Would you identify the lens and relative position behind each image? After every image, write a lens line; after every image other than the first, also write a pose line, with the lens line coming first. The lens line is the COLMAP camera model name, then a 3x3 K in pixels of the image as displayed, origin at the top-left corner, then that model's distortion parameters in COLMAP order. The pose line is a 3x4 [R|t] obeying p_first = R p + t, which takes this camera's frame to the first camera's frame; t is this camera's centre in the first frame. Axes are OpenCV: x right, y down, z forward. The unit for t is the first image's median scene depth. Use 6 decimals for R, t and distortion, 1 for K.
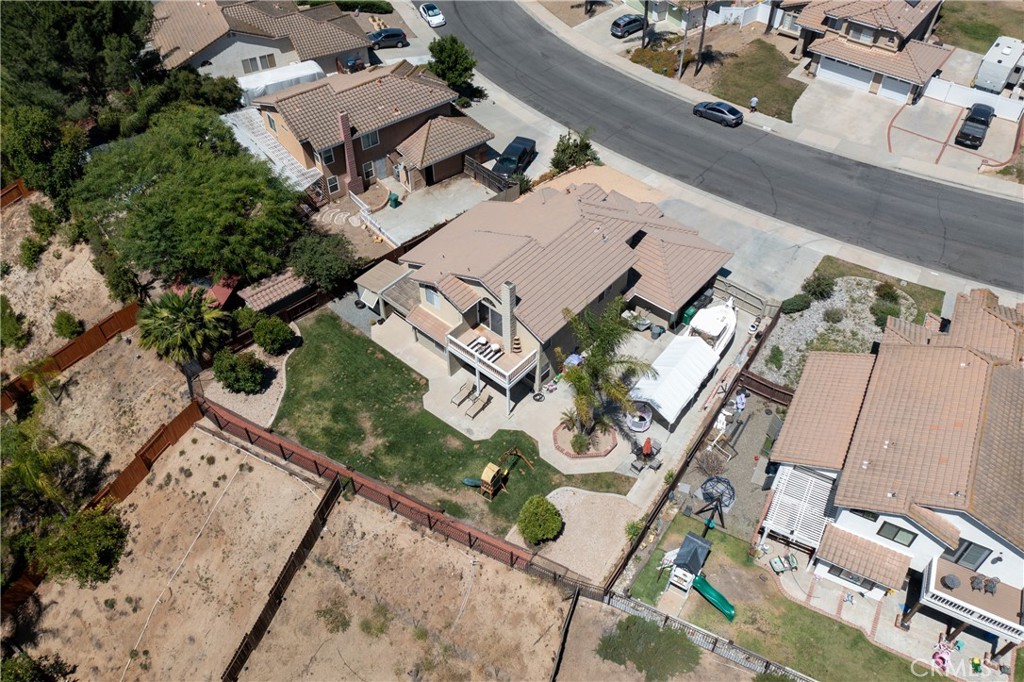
lens RADIAL K [[801.1, 0, 508.2], [0, 801.1, 330.5], [0, 0, 1]] dist [-0.004368, -0.001668]
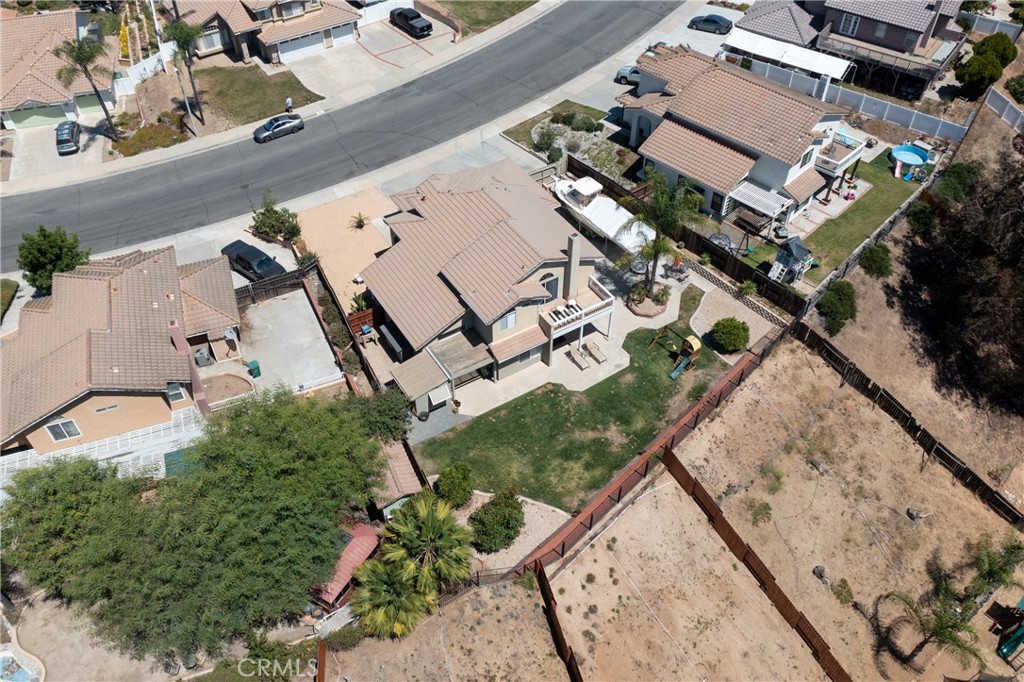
lens RADIAL K [[815.7, 0, 500.6], [0, 815.7, 345.1], [0, 0, 1]] dist [-0.008155, -0.002679]
pose [[0.295299, -0.679985, 0.671133, -0.817666], [0.693214, 0.635889, 0.339262, -0.380690], [-0.657459, 0.365055, 0.659153, 0.345379]]
